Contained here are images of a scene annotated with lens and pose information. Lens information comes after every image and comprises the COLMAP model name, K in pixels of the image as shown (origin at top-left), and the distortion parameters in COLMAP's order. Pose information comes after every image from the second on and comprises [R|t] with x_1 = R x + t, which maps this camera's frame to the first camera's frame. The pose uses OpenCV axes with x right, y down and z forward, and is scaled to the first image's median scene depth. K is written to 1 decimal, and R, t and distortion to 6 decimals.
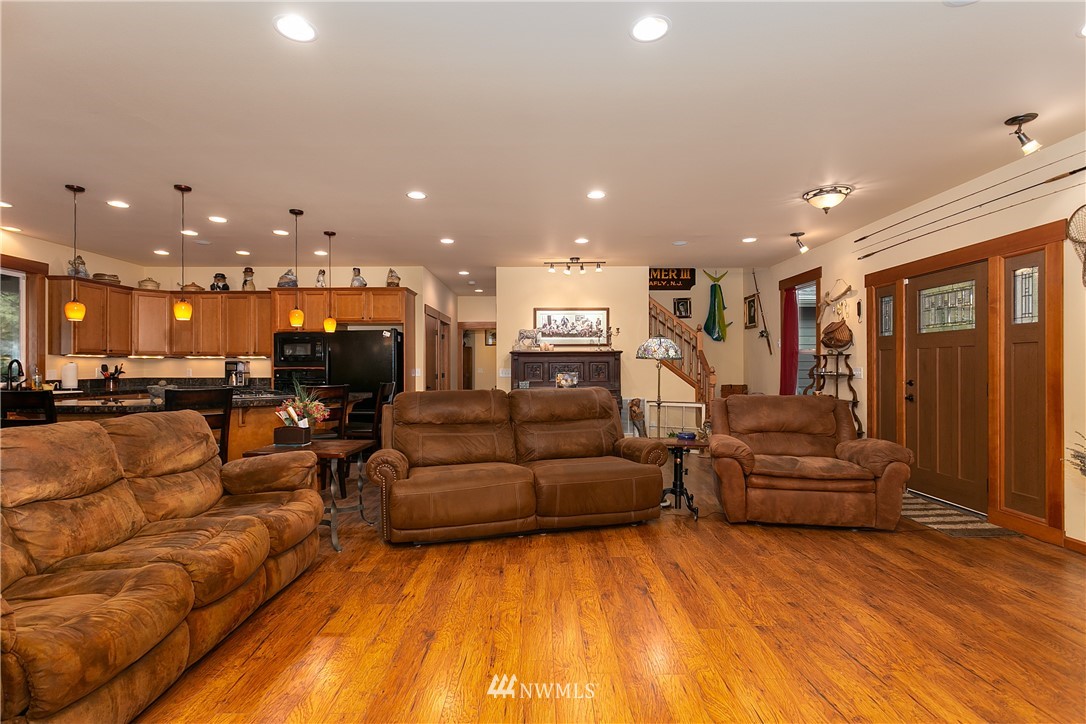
lens RADIAL K [[514.8, 0, 544.5], [0, 514.8, 362.0], [0, 0, 1]] dist [0.001719, -0.000556]
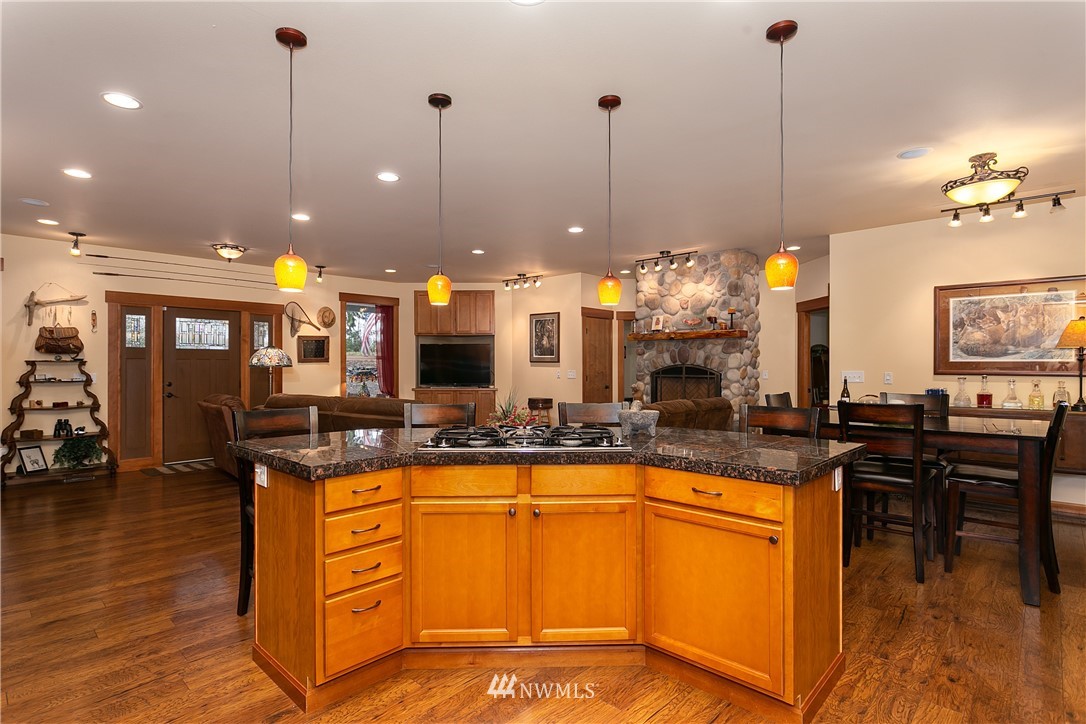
lens RADIAL K [[559.5, 0, 539.4], [0, 559.5, 364.9], [0, 0, 1]] dist [0.006867, 0.002517]
pose [[-0.712905, 0.004725, 0.701245, -0.696279], [-0.005913, 0.999901, -0.012749, 0.001742], [-0.701236, -0.013235, -0.712807, 0.940687]]
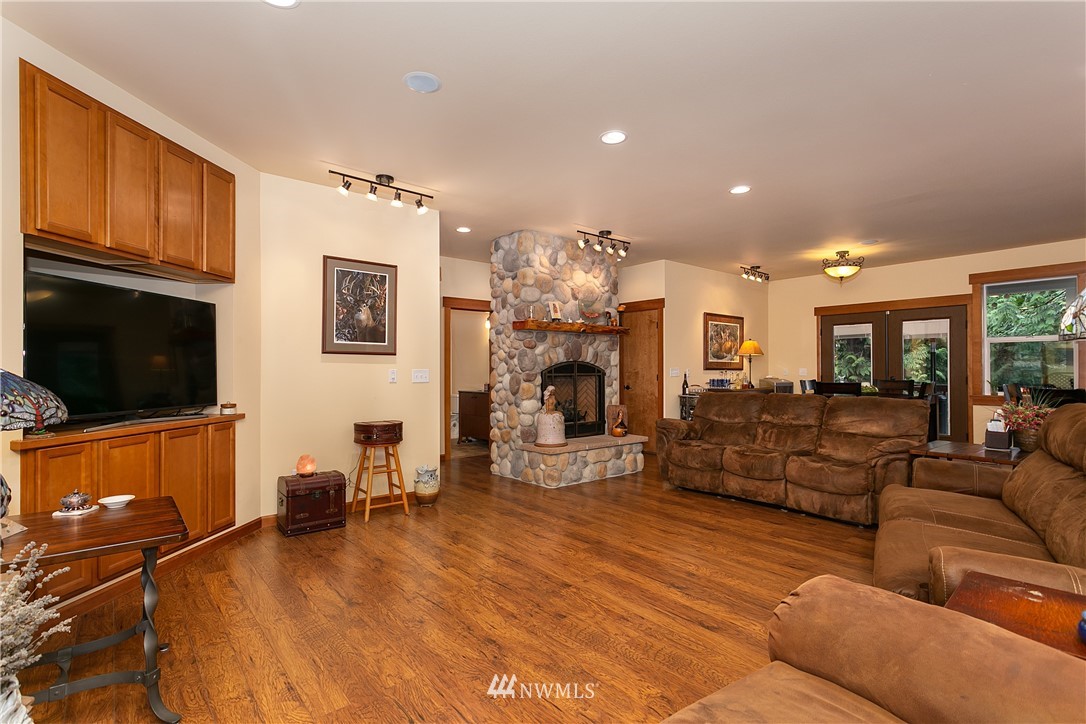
lens RADIAL K [[514.8, 0, 531.7], [0, 514.8, 364.1], [0, 0, 1]] dist [0.001719, -0.000556]
pose [[-0.784123, -0.001346, -0.620604, 0.410959], [0.012759, 0.999751, -0.018289, 0.004933], [0.620474, -0.022259, -0.783911, 0.632865]]
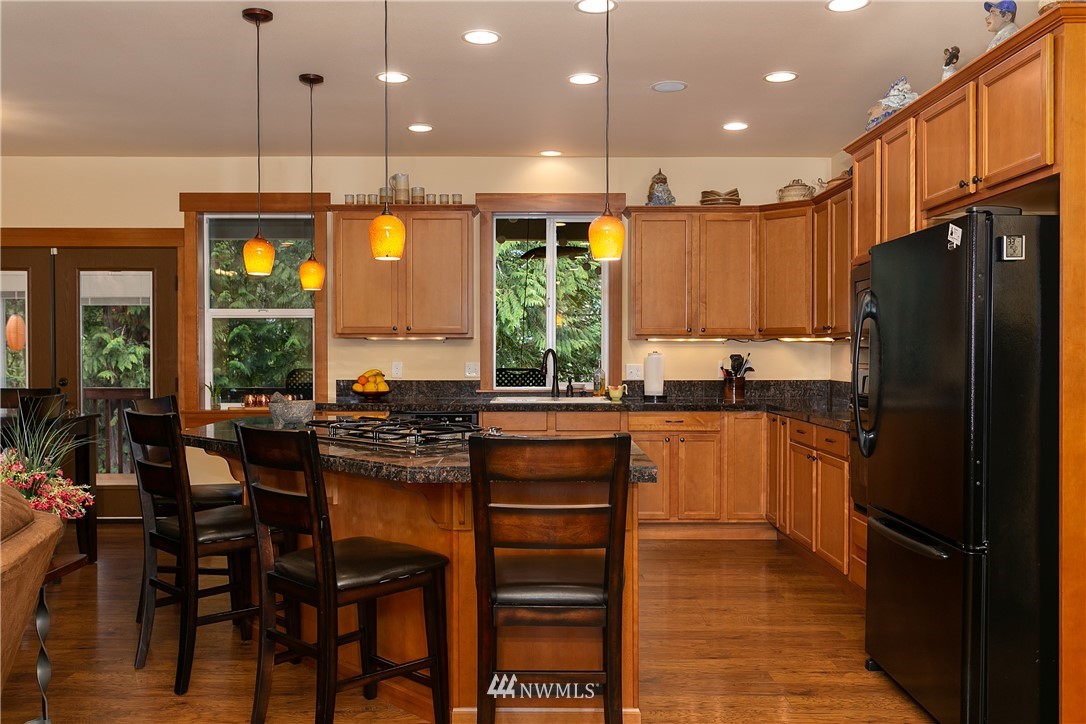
lens RADIAL K [[936.7, 0, 535.9], [0, 936.7, 362.3], [0, 0, 1]] dist [0.003658, 0.009893]
pose [[-0.015186, 0.012911, -0.999801, 0.141114], [0.012463, 0.999841, 0.012722, -0.002395], [0.999807, -0.012267, -0.015345, 0.769119]]
